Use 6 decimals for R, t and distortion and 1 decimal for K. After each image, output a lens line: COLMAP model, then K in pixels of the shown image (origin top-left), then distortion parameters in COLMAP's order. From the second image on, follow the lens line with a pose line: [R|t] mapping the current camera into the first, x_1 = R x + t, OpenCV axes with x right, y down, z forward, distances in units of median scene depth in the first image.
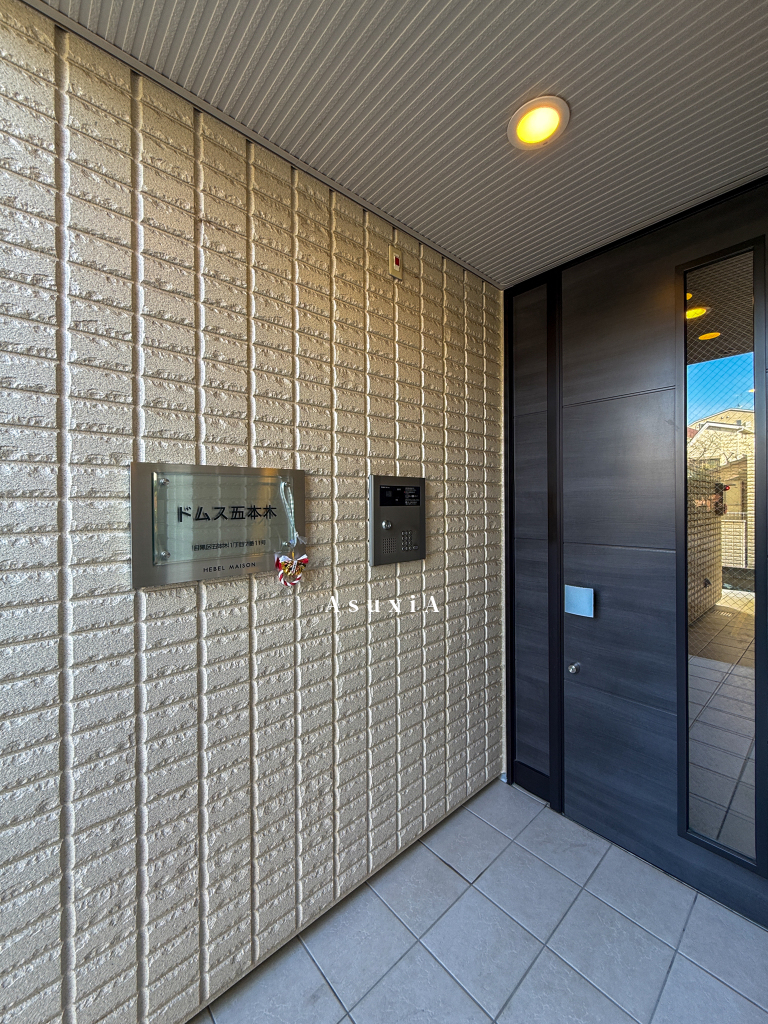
lens RADIAL K [[411.6, 0, 381.9], [0, 411.6, 504.4], [0, 0, 1]] dist [-0.001424, 0.000112]
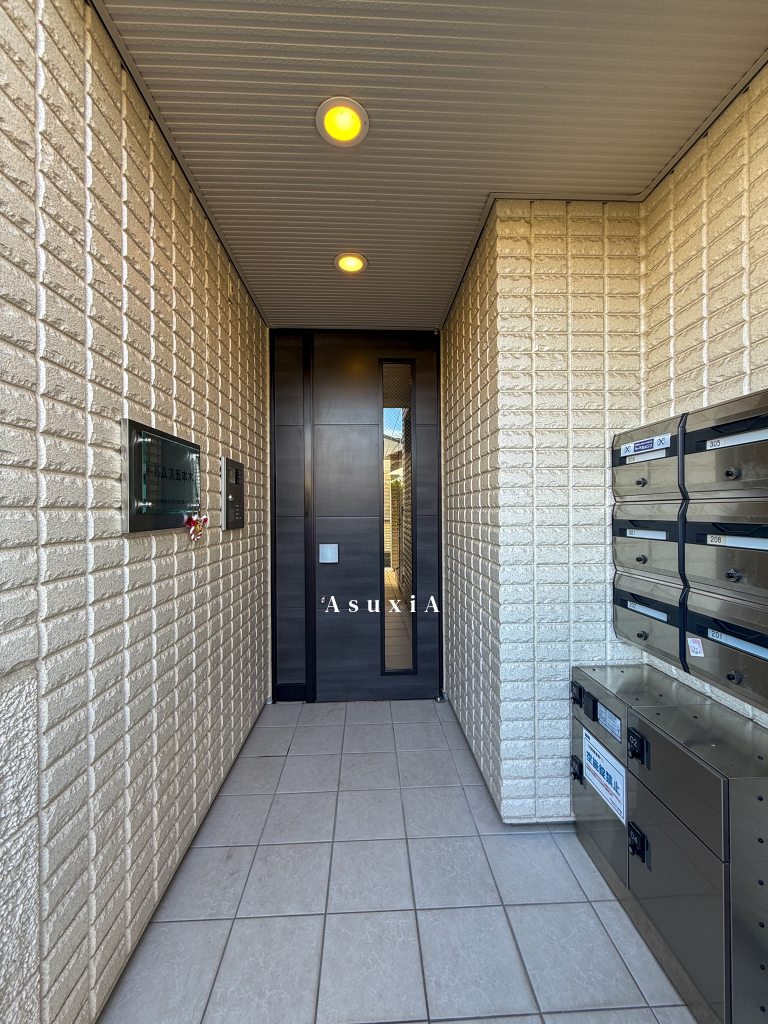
lens RADIAL K [[411.6, 0, 385.6], [0, 411.6, 511.5], [0, 0, 1]] dist [-0.001424, 0.000112]
pose [[0.630322, 0.002219, 0.776331, -0.781368], [0.004409, 0.999970, -0.006438, 0.119114], [-0.776322, 0.007481, 0.630293, -0.180608]]
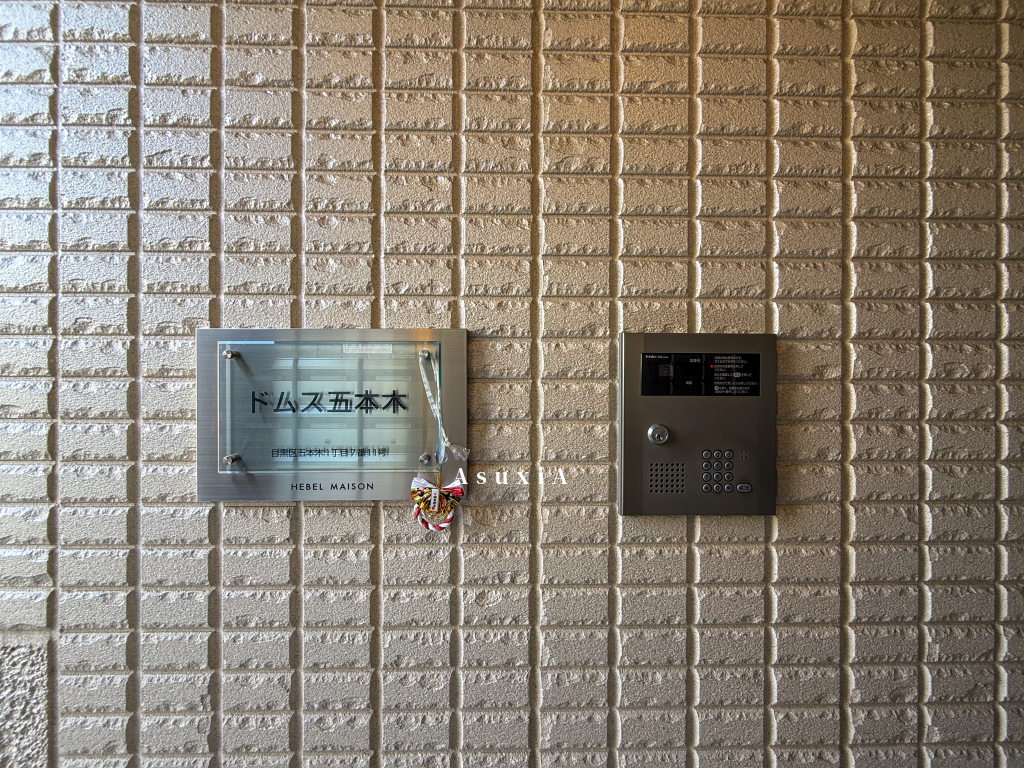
lens RADIAL K [[411.6, 0, 511.7], [0, 411.6, 385.8], [0, 0, 1]] dist [-0.001424, 0.000112]
pose [[0.761881, 0.009447, -0.647648, 0.224053], [-0.011602, 0.999932, 0.000938, -0.006459], [0.647613, 0.006799, 0.761939, 0.607479]]
